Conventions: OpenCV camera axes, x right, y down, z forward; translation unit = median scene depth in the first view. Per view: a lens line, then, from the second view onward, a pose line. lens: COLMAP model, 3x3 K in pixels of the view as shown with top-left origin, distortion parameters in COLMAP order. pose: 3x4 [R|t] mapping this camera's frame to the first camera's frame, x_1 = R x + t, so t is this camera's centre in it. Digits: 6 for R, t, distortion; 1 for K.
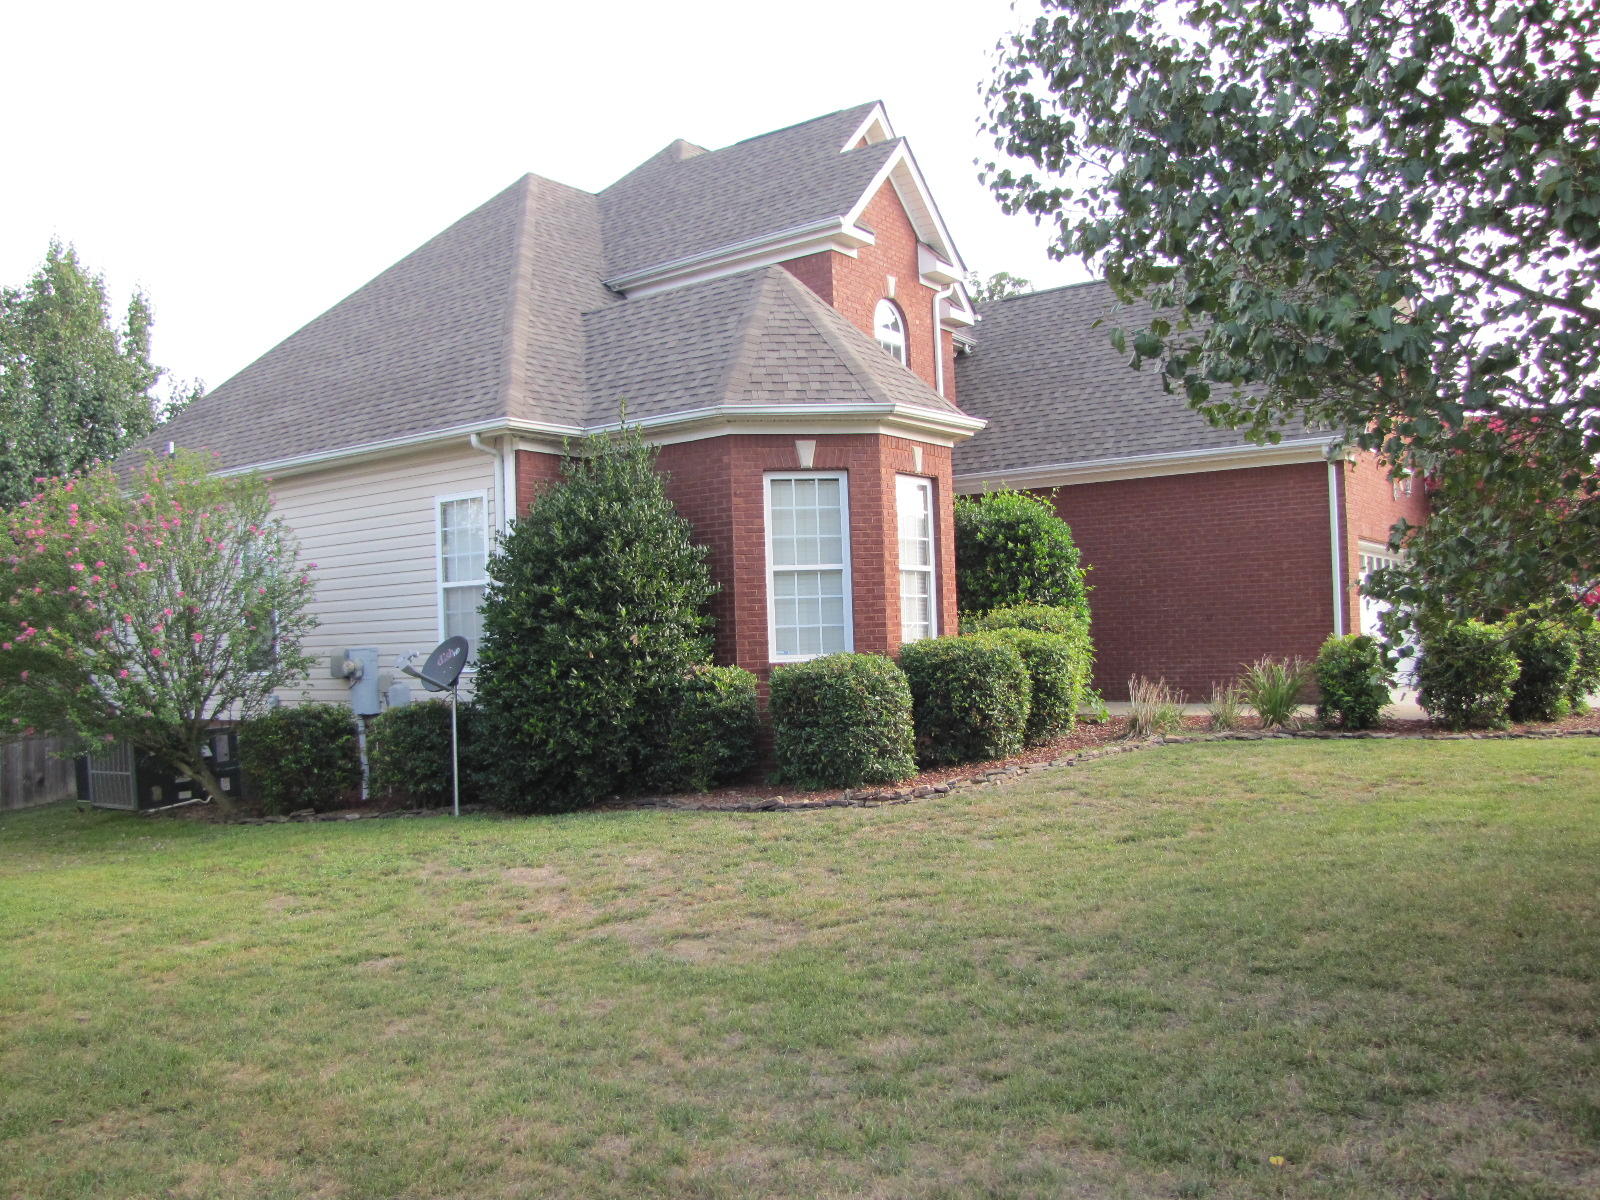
lens RADIAL K [[1329.6, 0, 797.4], [0, 1329.6, 620.7], [0, 0, 1]] dist [-0.176853, 0.149676]
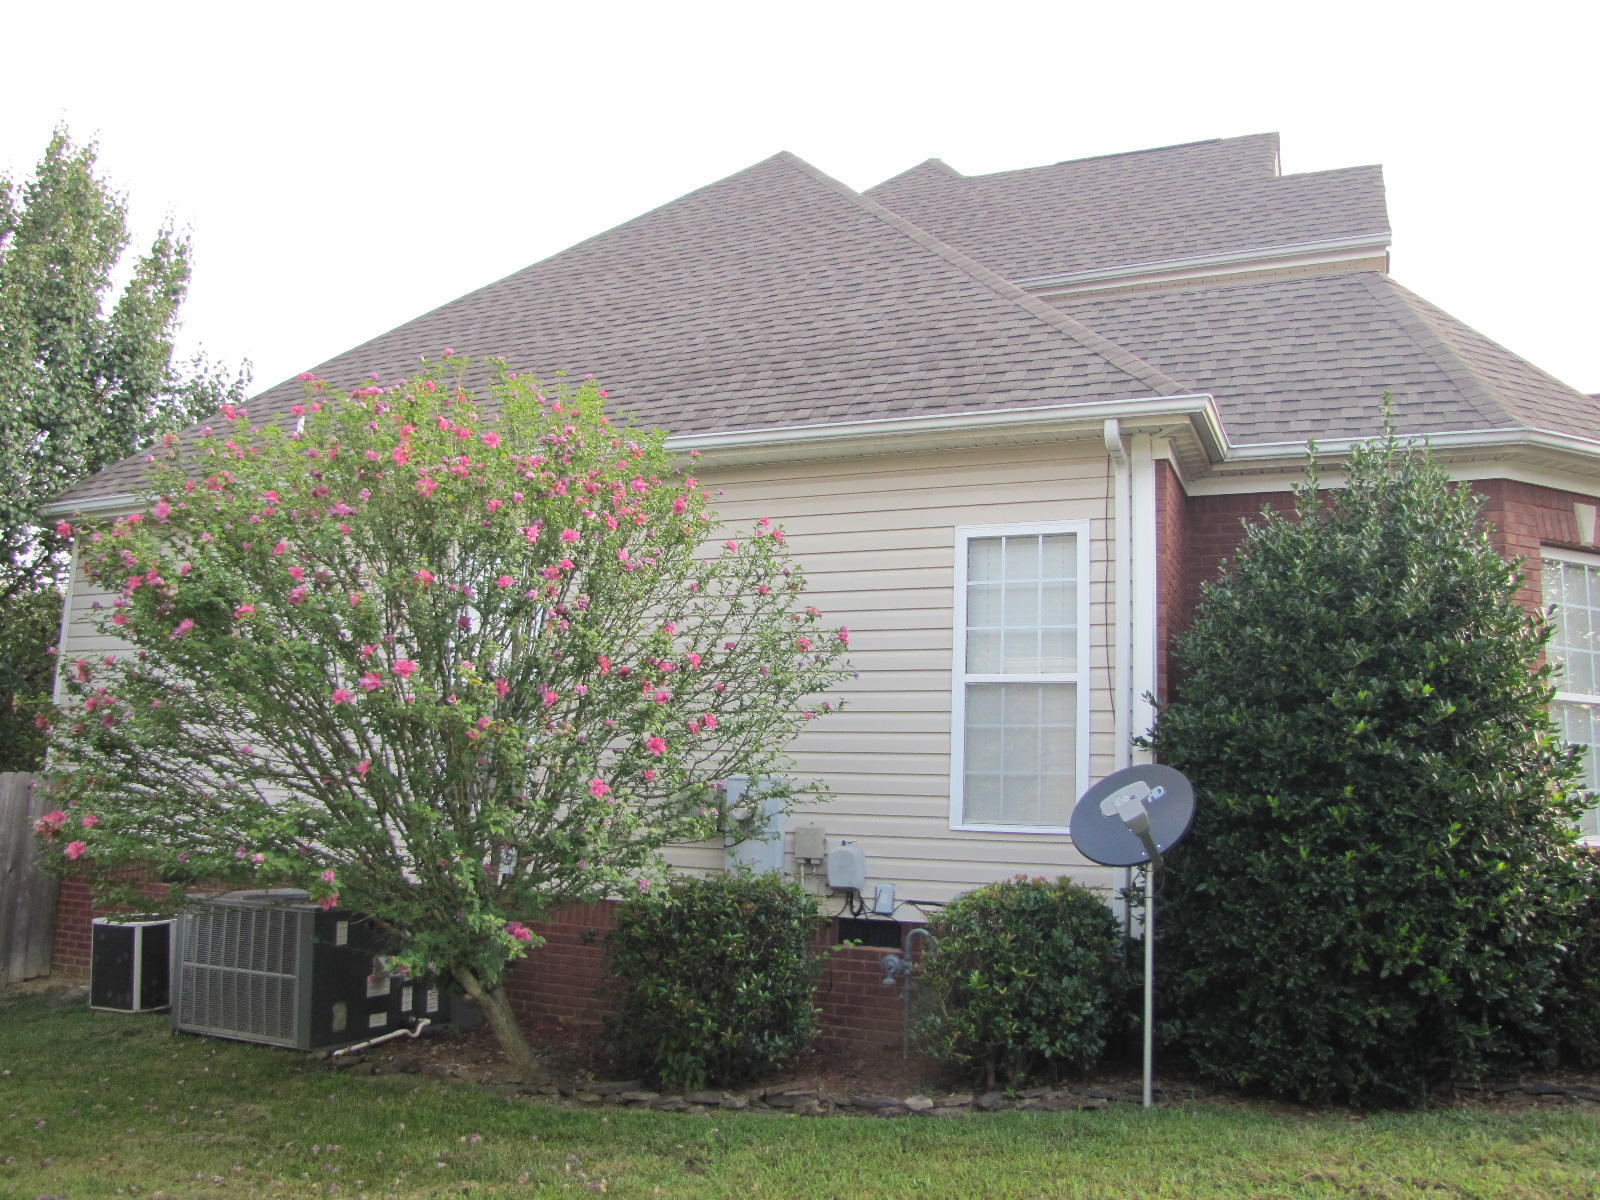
lens RADIAL K [[1329.6, 0, 797.4], [0, 1329.6, 620.7], [0, 0, 1]] dist [-0.176853, 0.149676]
pose [[0.976137, 0.103376, 0.190973, -0.445550], [-0.075806, 0.986313, -0.146427, 0.037938], [-0.203496, 0.128456, 0.970613, 0.436924]]
